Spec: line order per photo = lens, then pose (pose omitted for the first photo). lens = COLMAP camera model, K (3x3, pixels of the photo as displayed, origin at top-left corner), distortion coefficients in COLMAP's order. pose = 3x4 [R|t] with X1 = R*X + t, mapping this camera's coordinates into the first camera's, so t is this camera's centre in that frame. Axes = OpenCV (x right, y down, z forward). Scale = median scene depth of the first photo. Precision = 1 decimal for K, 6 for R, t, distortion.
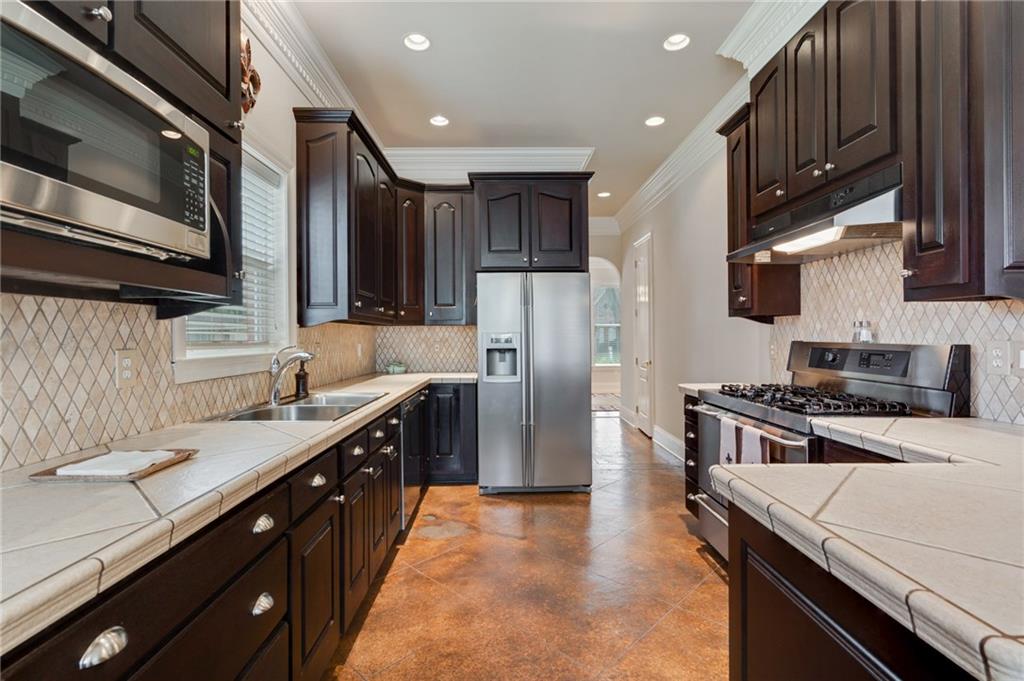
lens RADIAL K [[481.4, 0, 509.7], [0, 481.4, 338.0], [0, 0, 1]] dist [-0.002917, 0.002545]
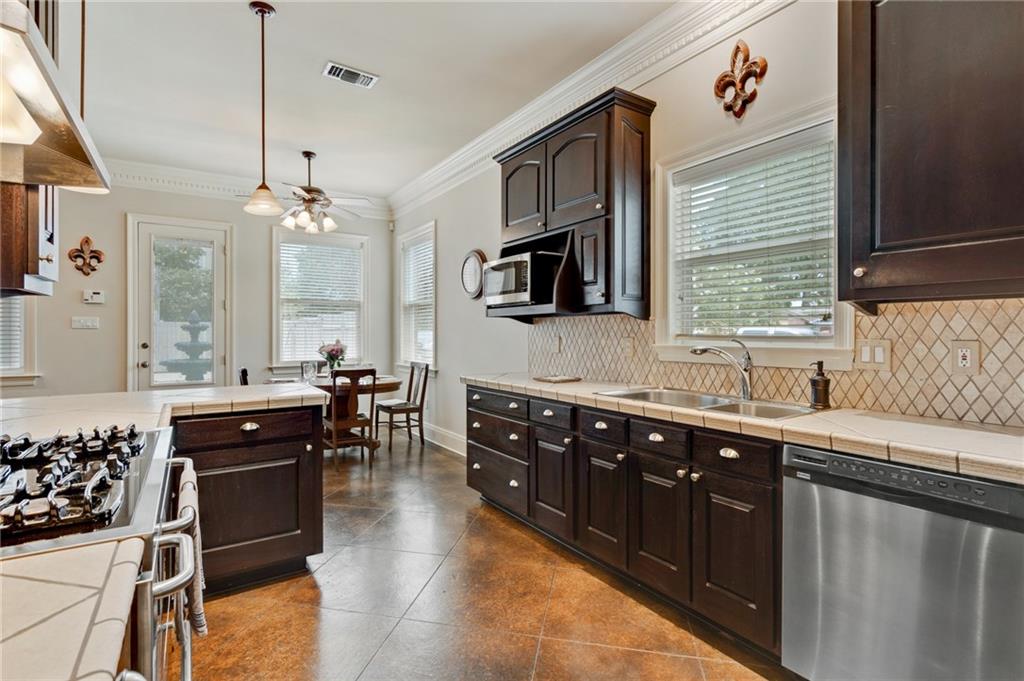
lens RADIAL K [[481.4, 0, 505.7], [0, 481.4, 334.0], [0, 0, 1]] dist [-0.002917, 0.002545]
pose [[-0.844379, 0.006326, -0.535709, 0.523386], [0.001493, 0.999954, 0.009456, -0.007029], [0.535745, 0.007185, -0.844350, 1.867068]]
